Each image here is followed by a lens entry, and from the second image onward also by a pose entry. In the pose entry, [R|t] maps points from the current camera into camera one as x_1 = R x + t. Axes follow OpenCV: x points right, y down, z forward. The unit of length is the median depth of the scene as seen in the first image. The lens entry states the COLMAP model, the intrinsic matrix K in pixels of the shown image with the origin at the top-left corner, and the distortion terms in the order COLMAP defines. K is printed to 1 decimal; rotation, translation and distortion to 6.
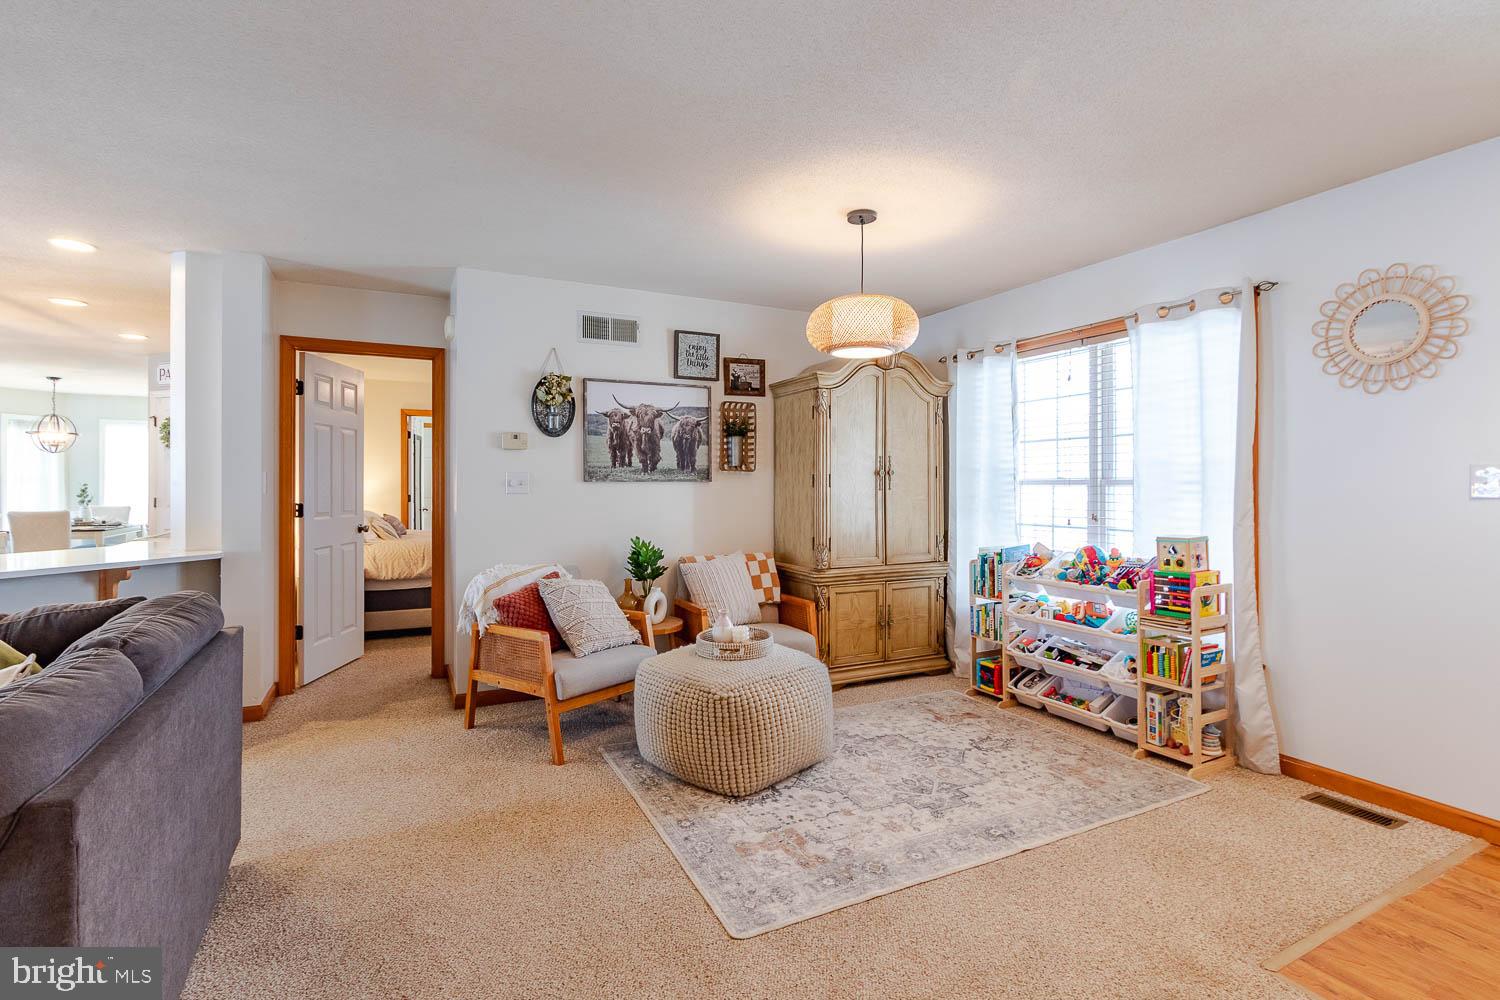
lens RADIAL K [[700.1, 0, 749.6], [0, 700.1, 493.5], [0, 0, 1]] dist [-0.013557, 0.000116]
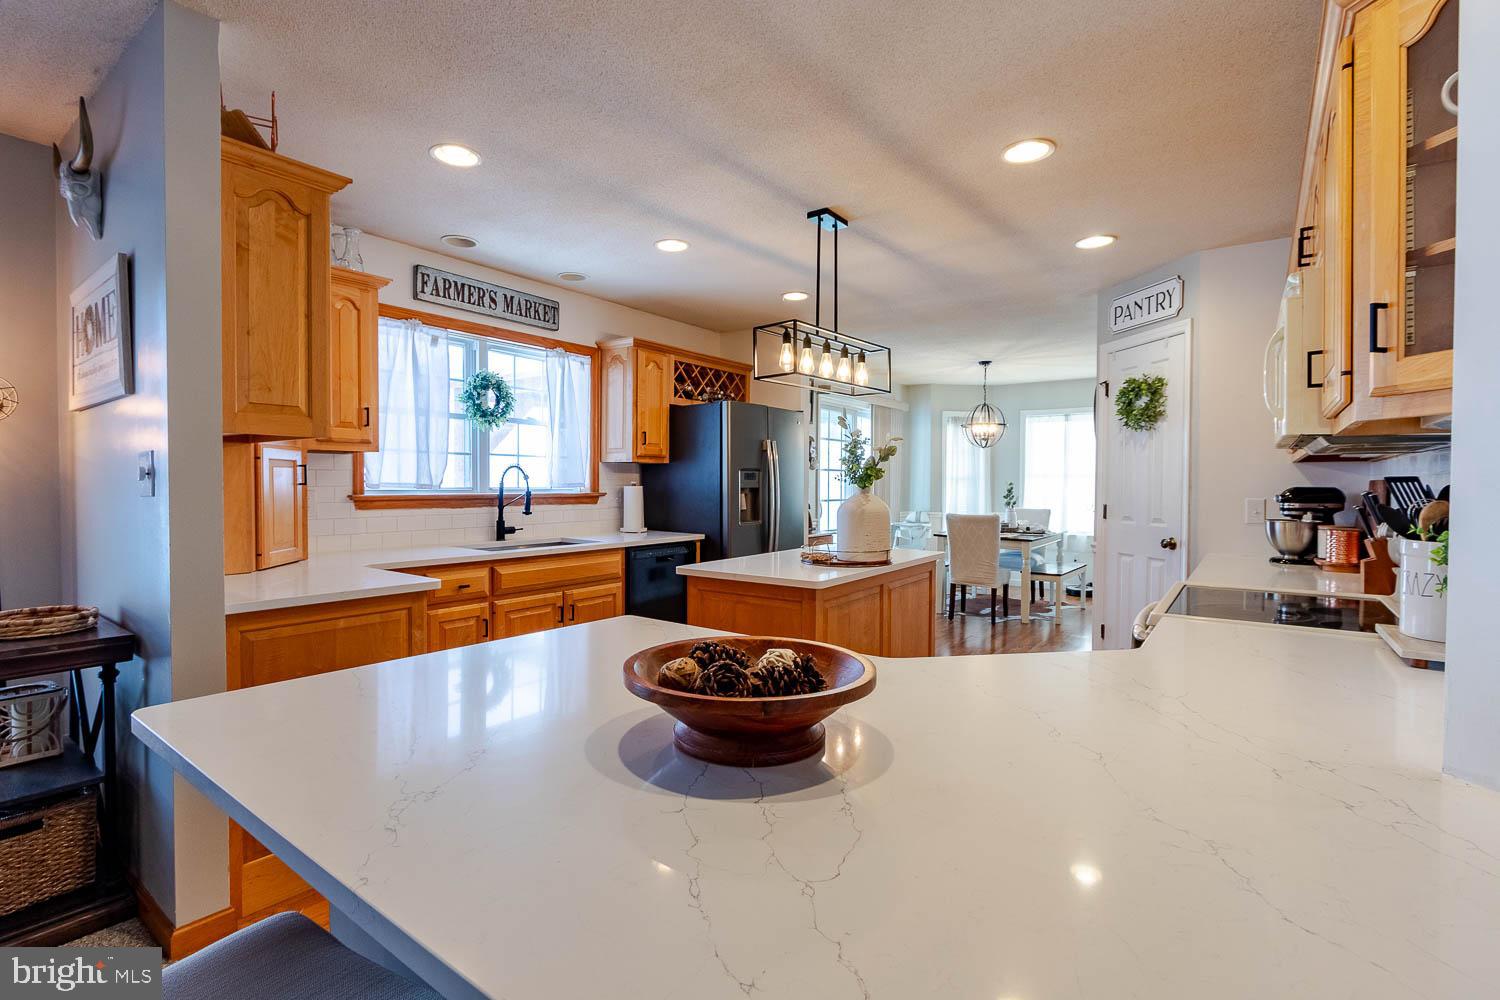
lens RADIAL K [[700.1, 0, 749.6], [0, 700.1, 493.5], [0, 0, 1]] dist [-0.013557, 0.000116]
pose [[0.455185, 0.014936, -0.890271, -0.611396], [-0.013734, 0.999858, 0.009753, -0.008530], [0.890291, 0.007787, 0.455326, 0.574789]]
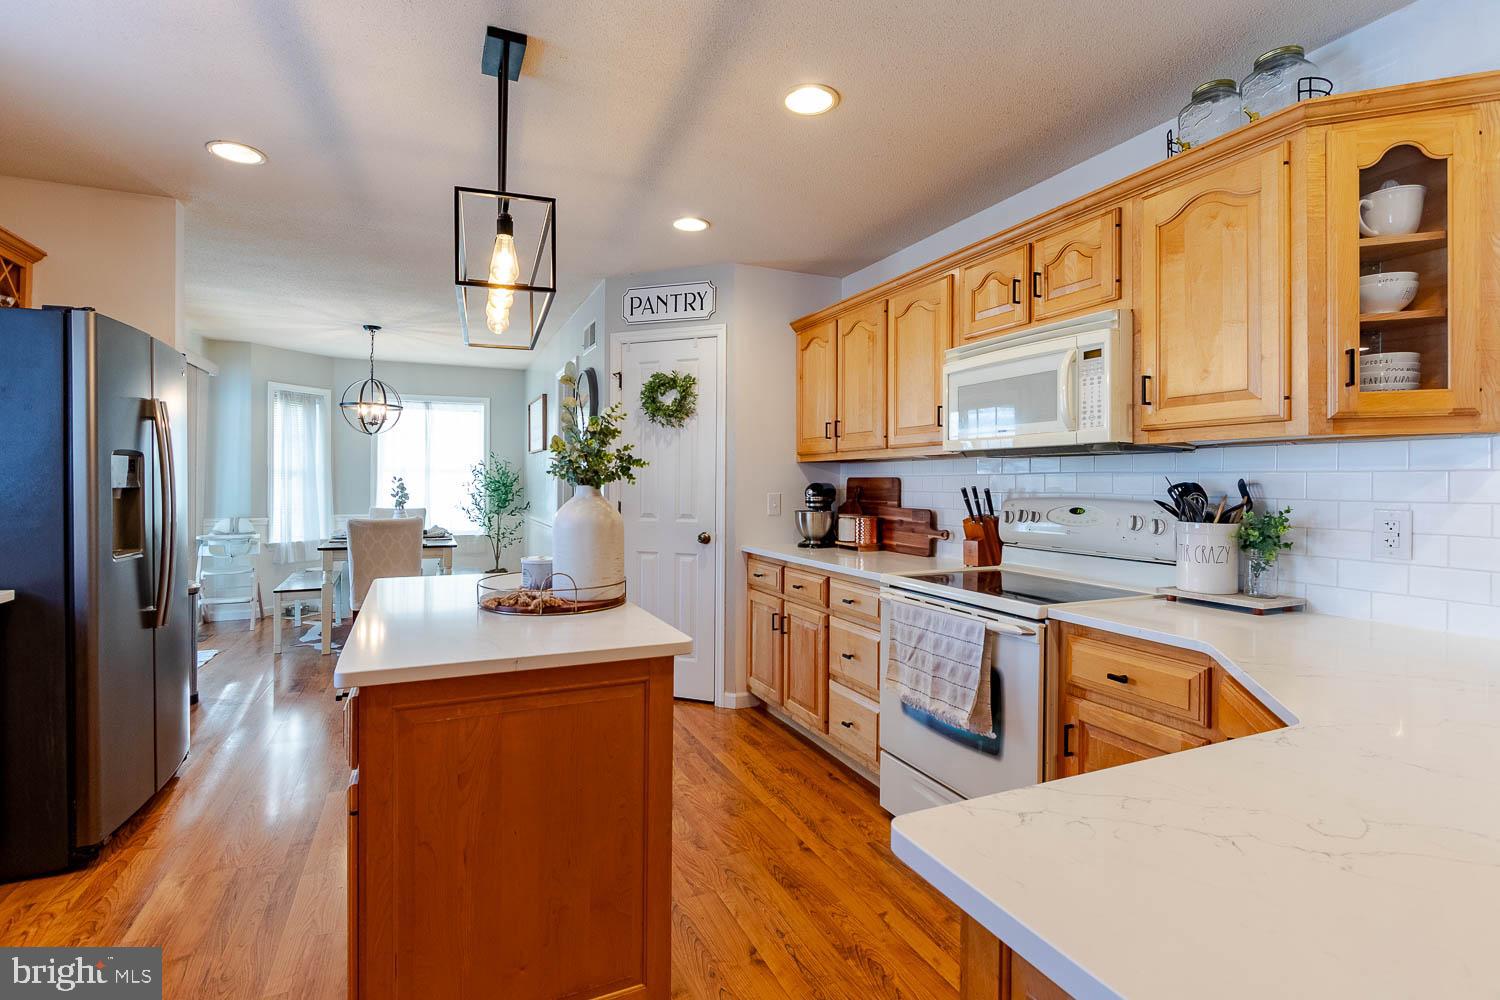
lens RADIAL K [[704.0, 0, 750.3], [0, 704.0, 479.6], [0, 0, 1]] dist [-0.009473, -0.000239]
pose [[0.999145, 0.004213, -0.041119, -1.043189], [-0.004762, 0.999901, -0.013265, -0.008290], [0.041059, 0.013450, 0.999066, 0.533918]]
